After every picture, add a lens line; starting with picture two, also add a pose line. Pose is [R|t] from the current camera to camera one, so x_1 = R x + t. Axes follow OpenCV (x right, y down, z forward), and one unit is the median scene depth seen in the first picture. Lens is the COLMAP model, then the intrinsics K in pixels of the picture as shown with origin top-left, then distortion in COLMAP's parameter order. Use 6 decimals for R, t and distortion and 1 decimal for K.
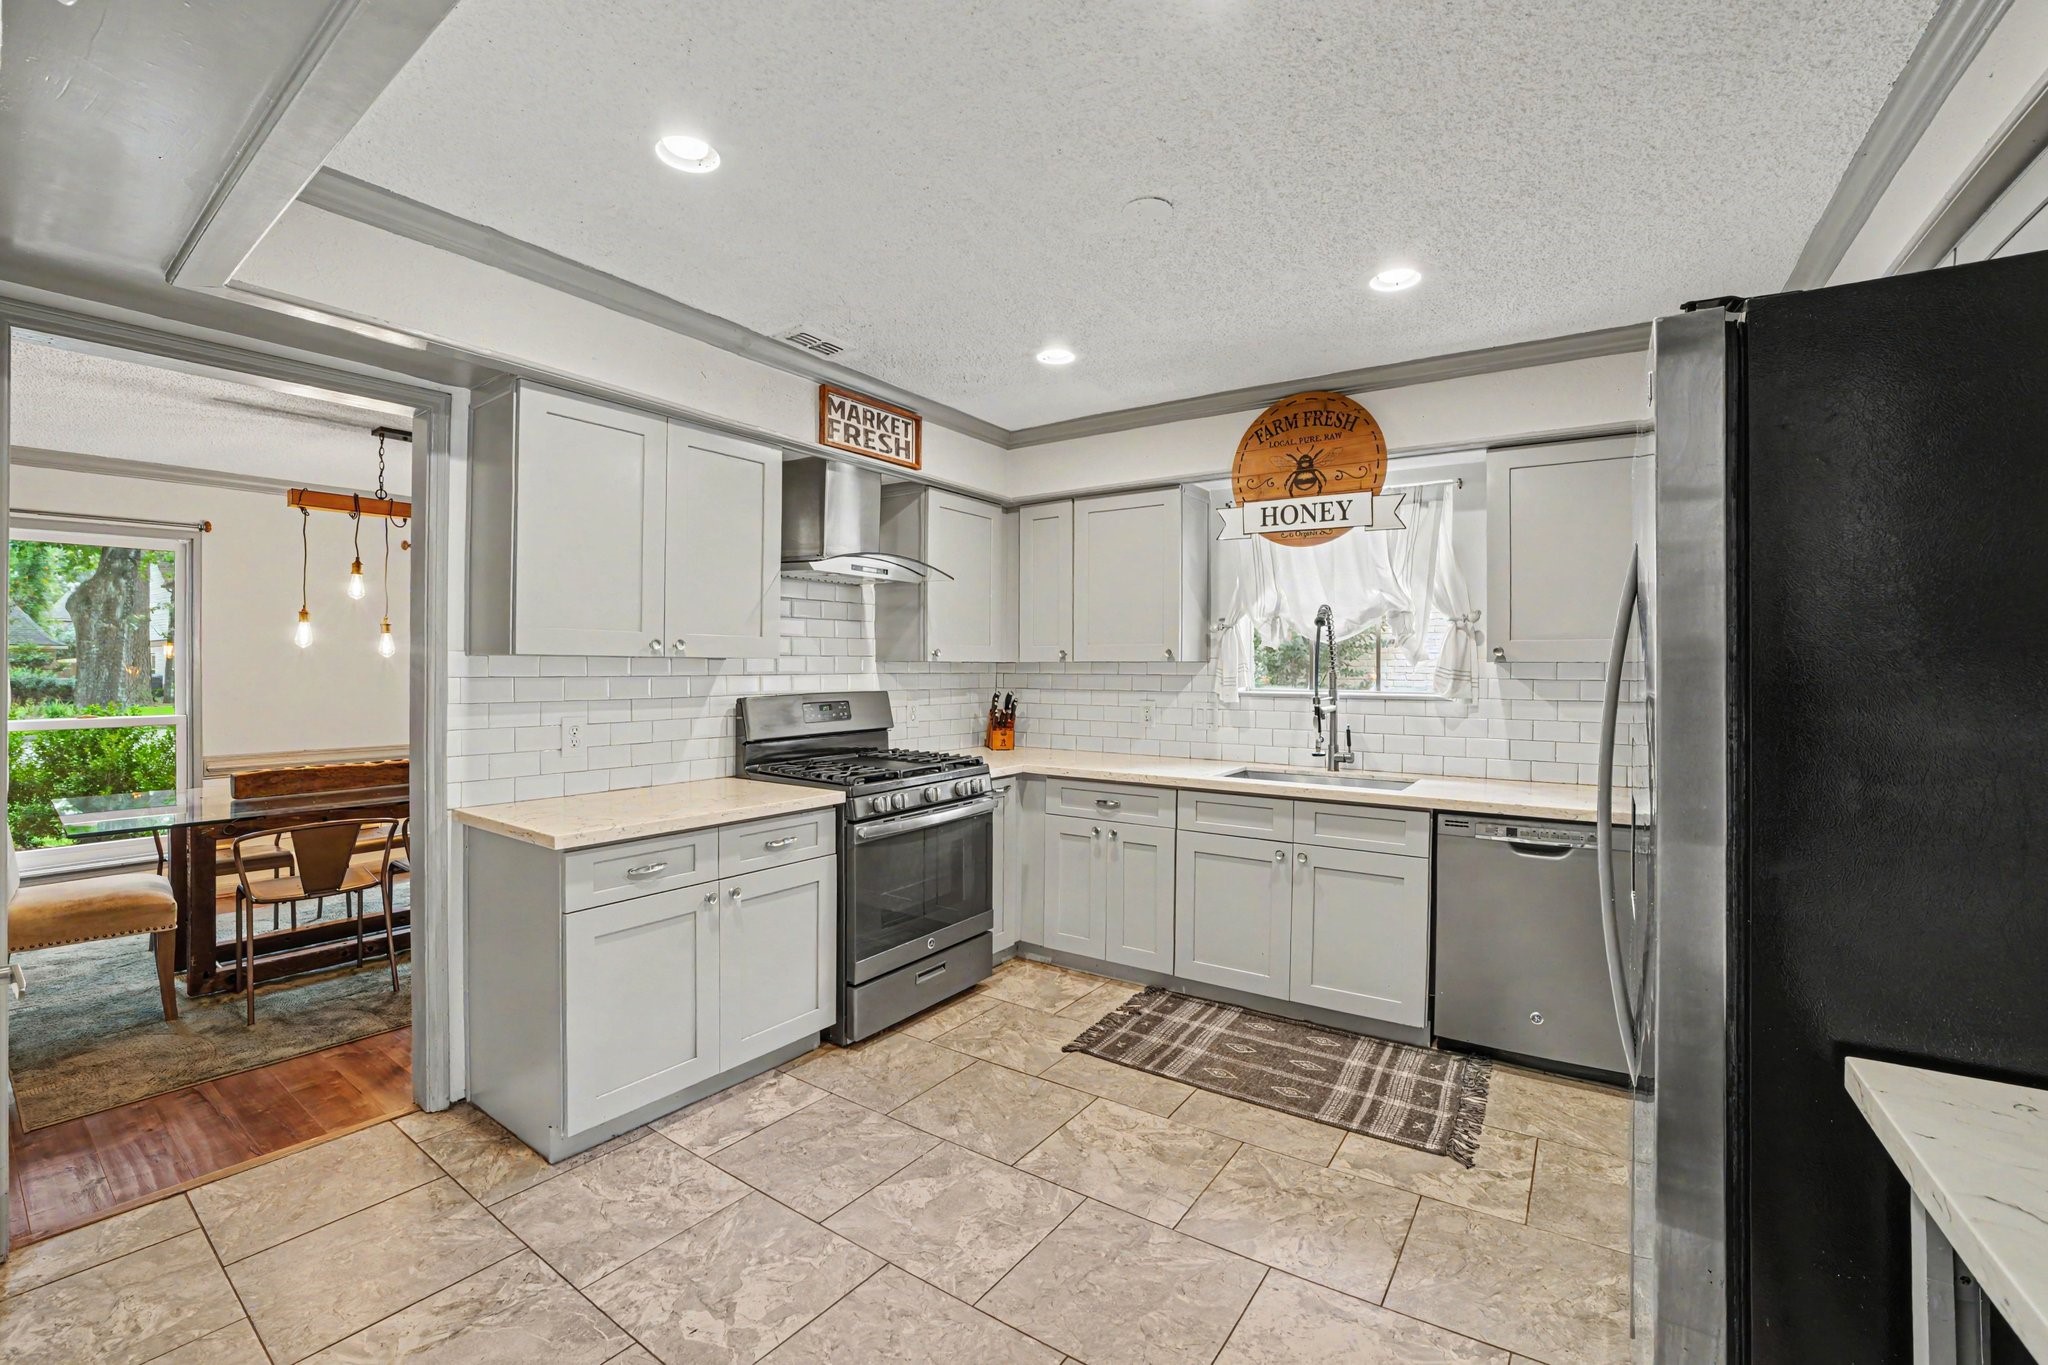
lens RADIAL K [[839.6, 0, 1024.0], [0, 839.6, 682.5], [0, 0, 1]] dist [-0.072715, -0.000065]
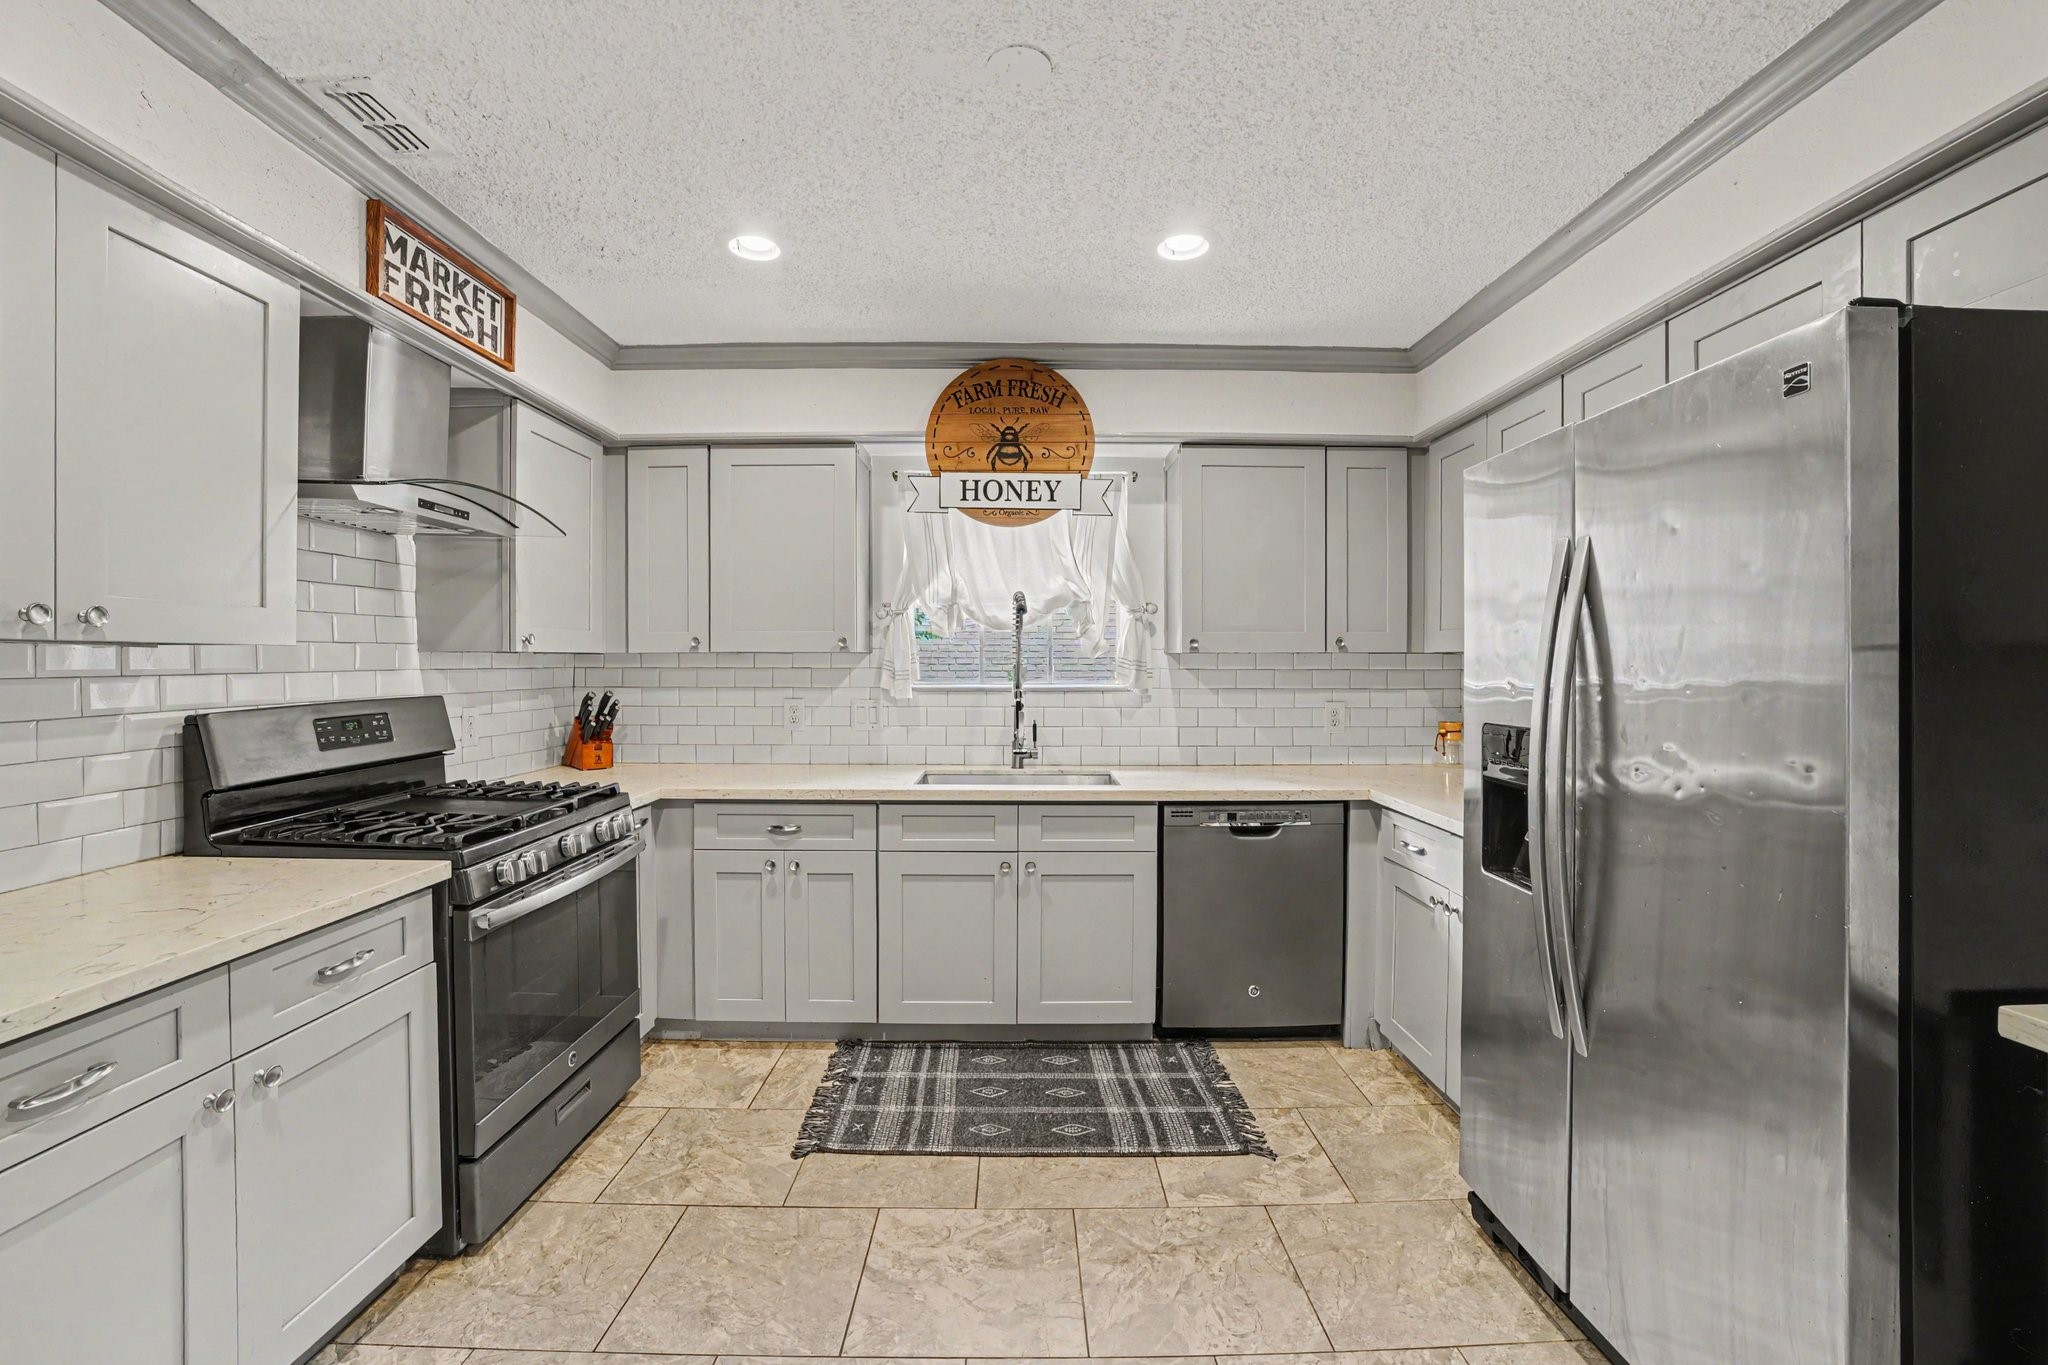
lens RADIAL K [[850.5, 0, 1030.3], [0, 850.5, 687.7], [0, 0, 1]] dist [-0.071130, 0.016040]
pose [[0.819384, -0.020402, 0.572882, -0.184828], [0.011383, 0.999748, 0.019324, -0.004118], [-0.573133, -0.009313, 0.819410, 0.221979]]
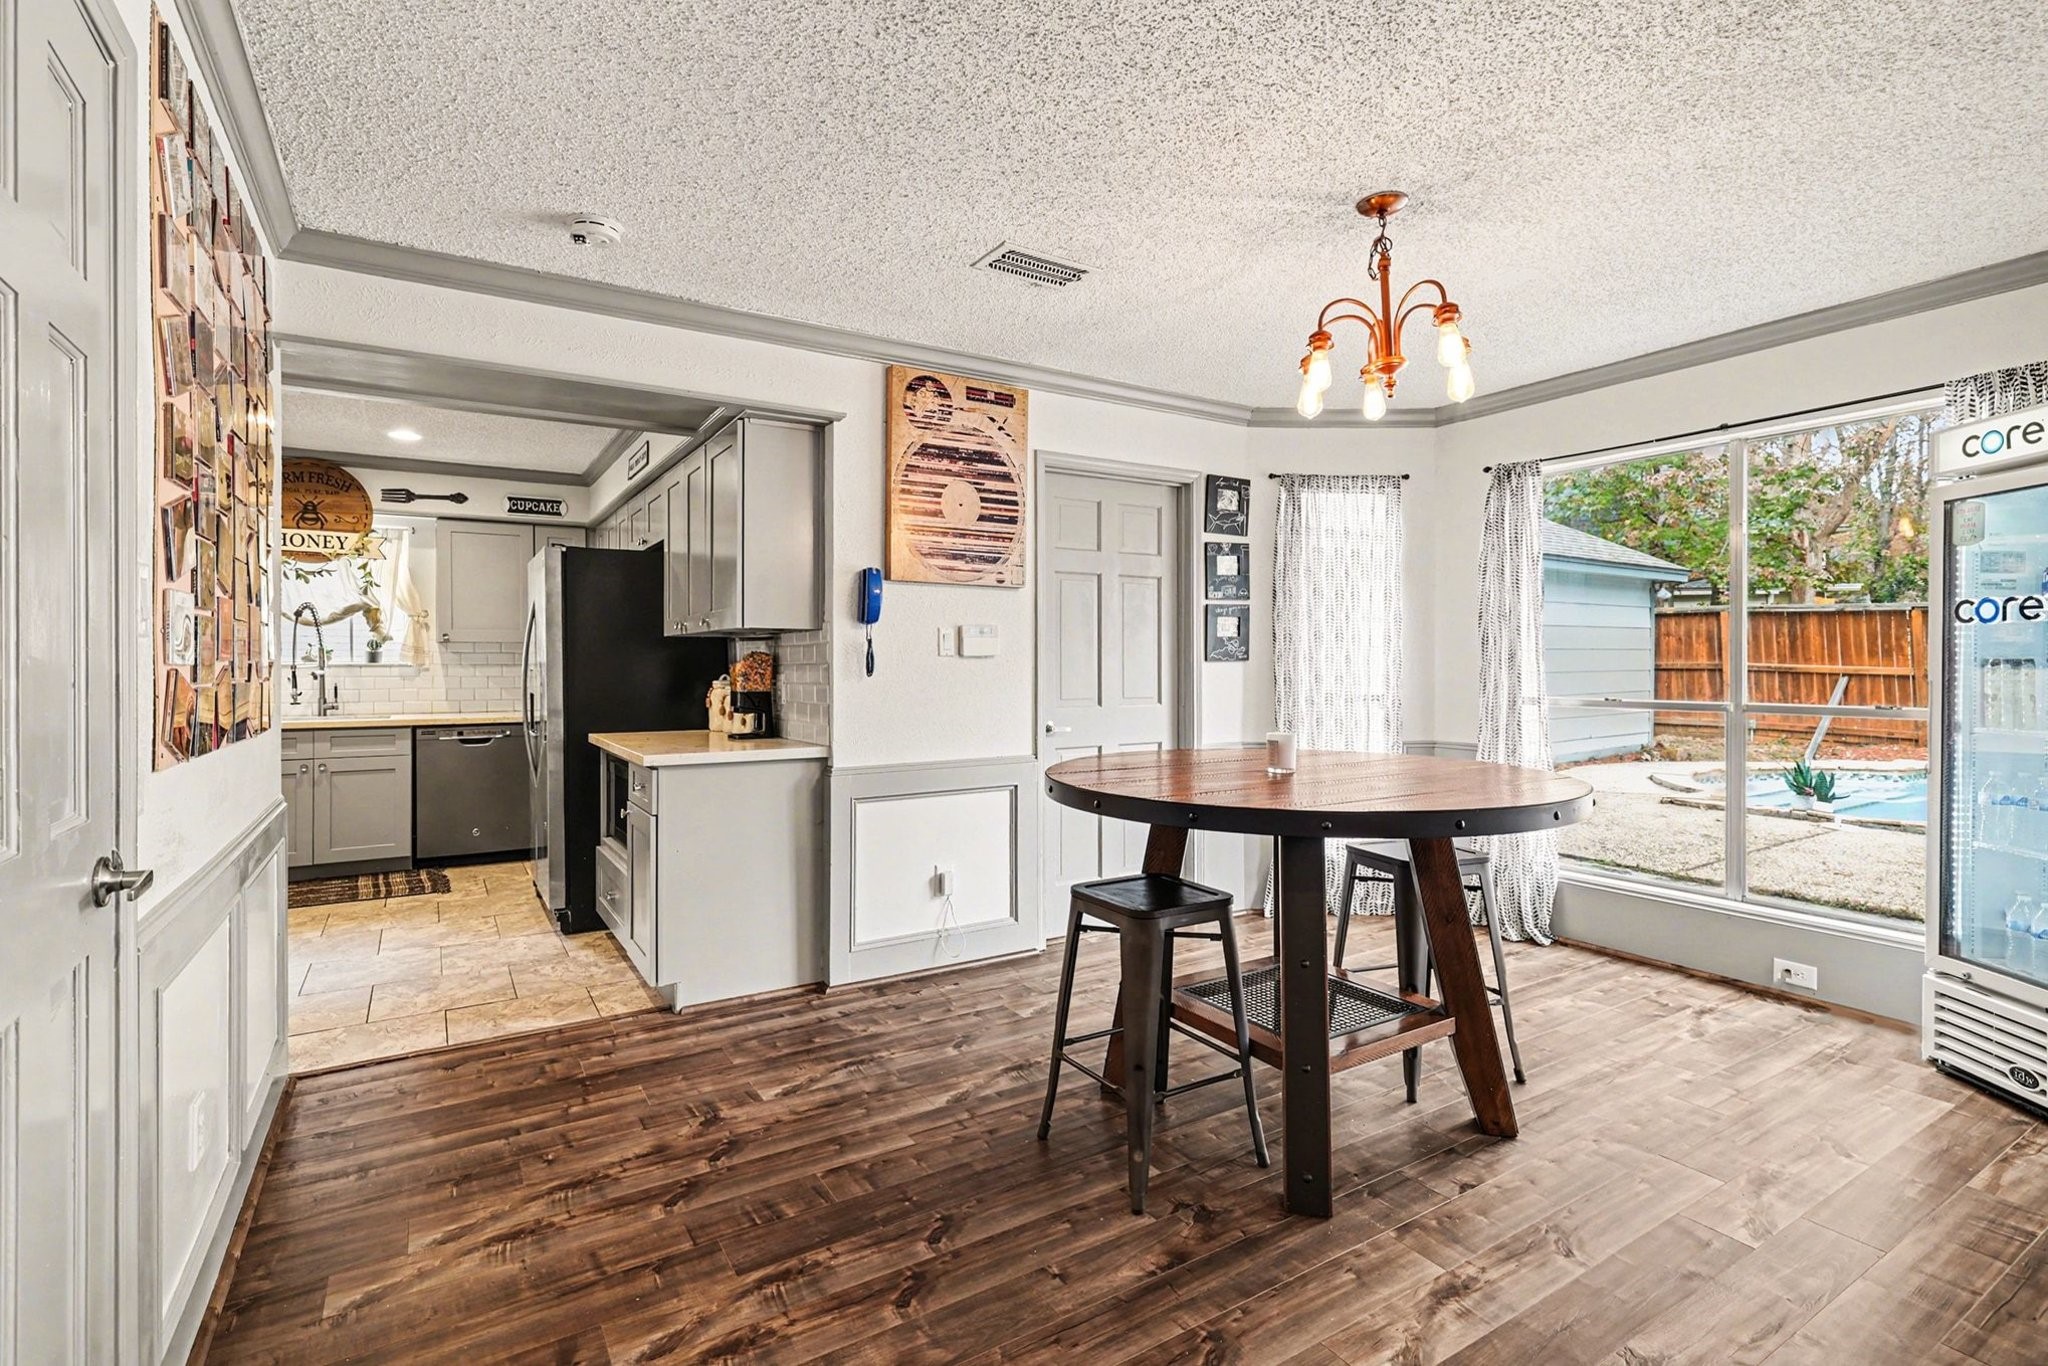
lens RADIAL K [[916.2, 0, 969.5], [0, 916.2, 669.7], [0, 0, 1]] dist [0.001838, 0.000104]
pose [[0.420615, -0.013724, 0.907136, -0.665656], [0.012278, 0.999880, 0.009434, 0.026320], [-0.907156, 0.007169, 0.420733, -0.769301]]
